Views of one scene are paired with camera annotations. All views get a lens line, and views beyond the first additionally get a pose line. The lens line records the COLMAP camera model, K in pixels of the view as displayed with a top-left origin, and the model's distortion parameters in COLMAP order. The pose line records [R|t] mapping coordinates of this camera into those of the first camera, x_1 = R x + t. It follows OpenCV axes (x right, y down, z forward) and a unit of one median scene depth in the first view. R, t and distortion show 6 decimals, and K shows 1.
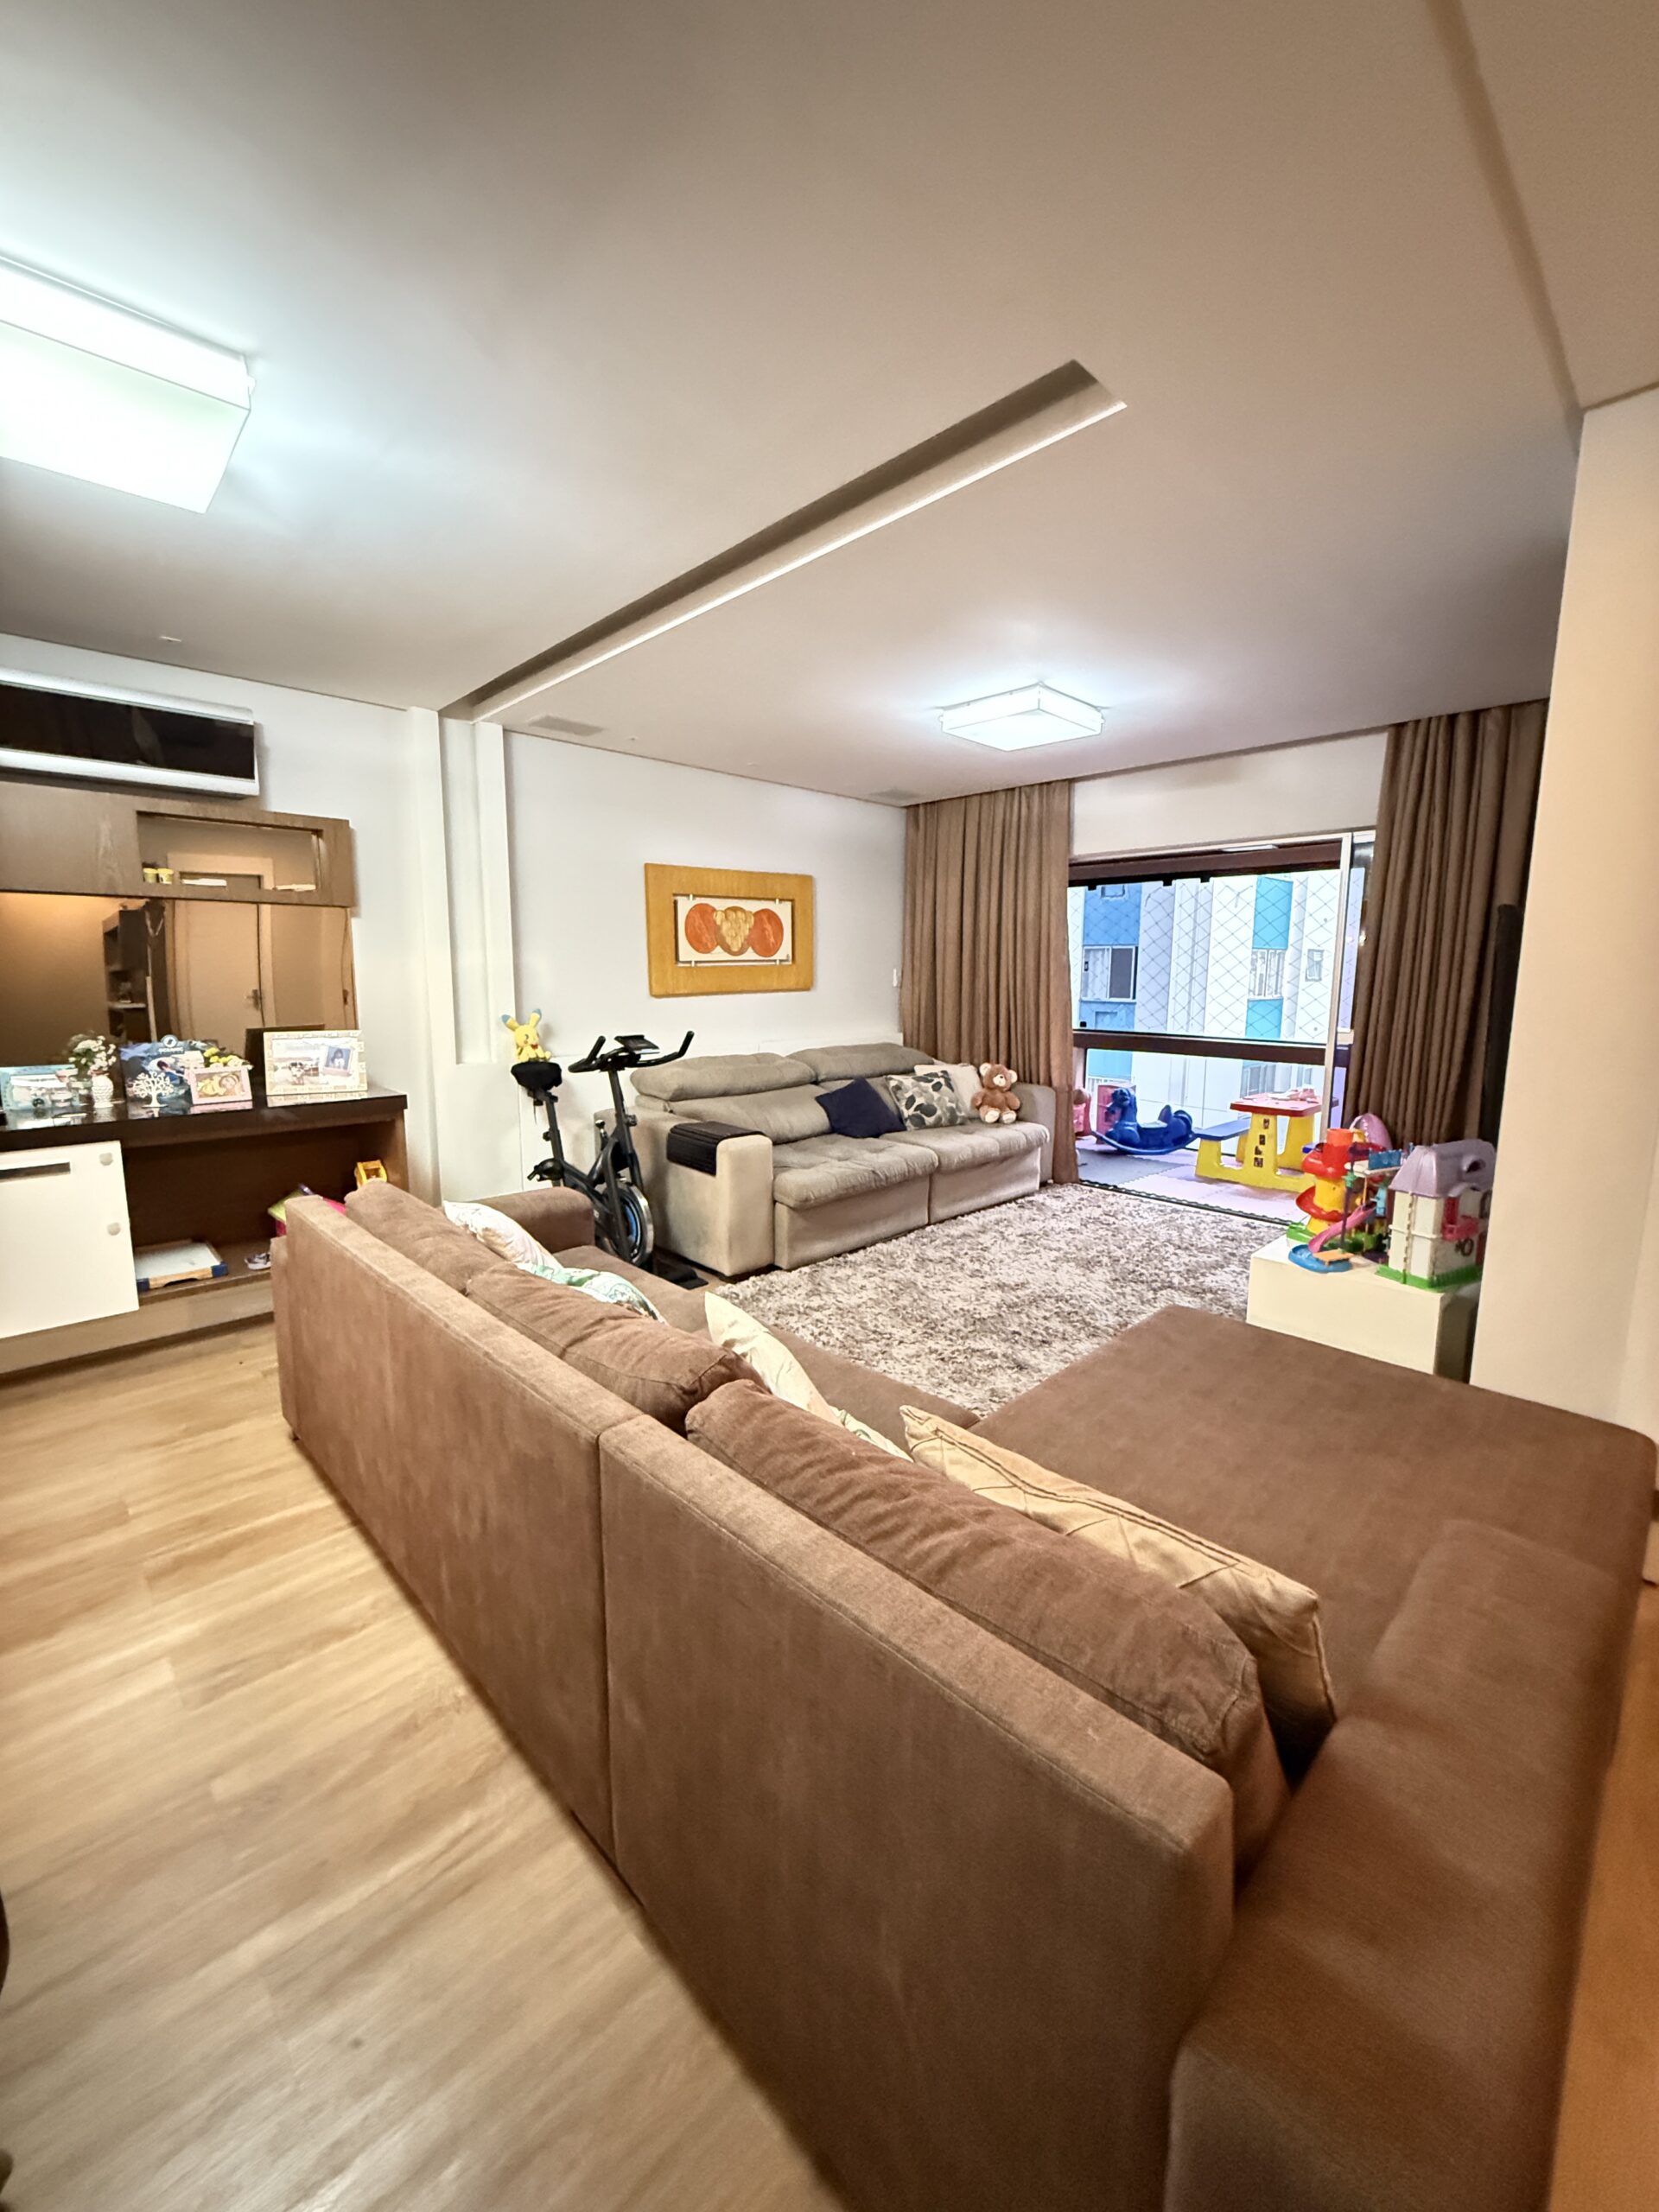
lens RADIAL K [[880.0, 0, 816.7], [0, 880.0, 1098.4], [0, 0, 1]] dist [-0.001937, -0.000455]
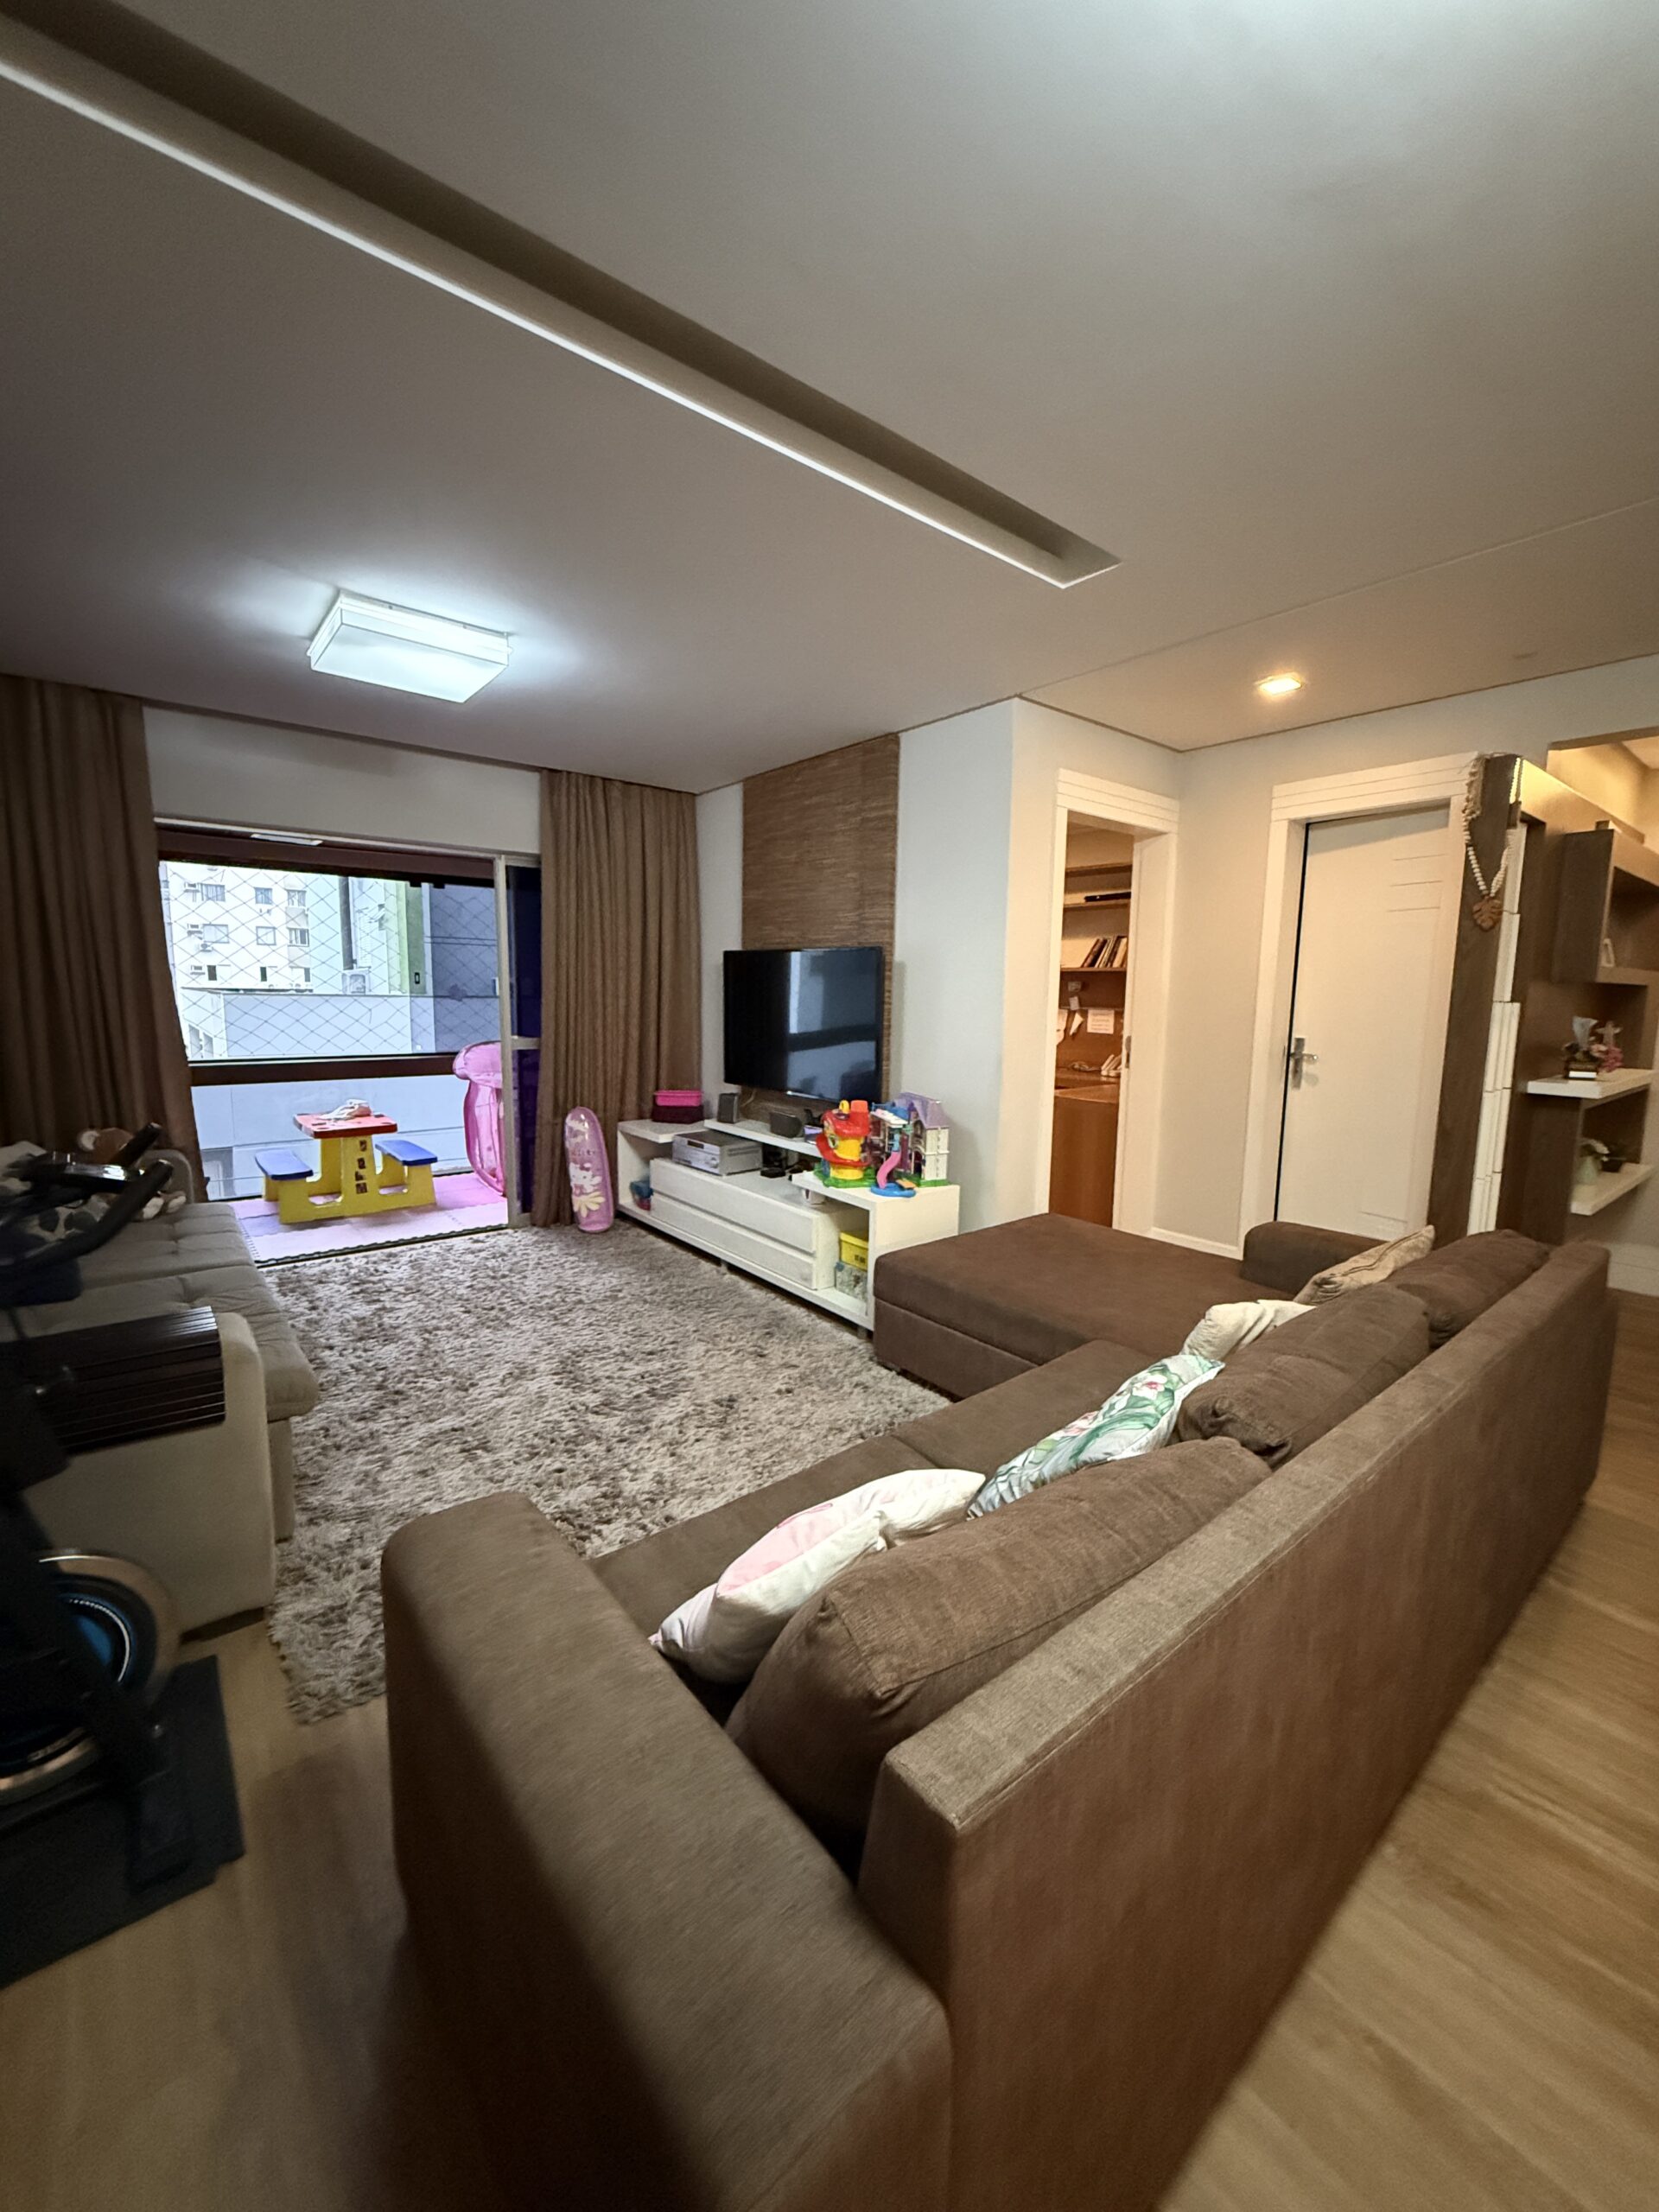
lens RADIAL K [[880.0, 0, 826.0], [0, 880.0, 1104.9], [0, 0, 1]] dist [-0.001937, -0.000455]
pose [[0.073239, -0.135901, 0.988012, -0.460474], [0.131408, 0.983350, 0.125518, -0.082786], [-0.988619, 0.120639, 0.089878, 0.534589]]
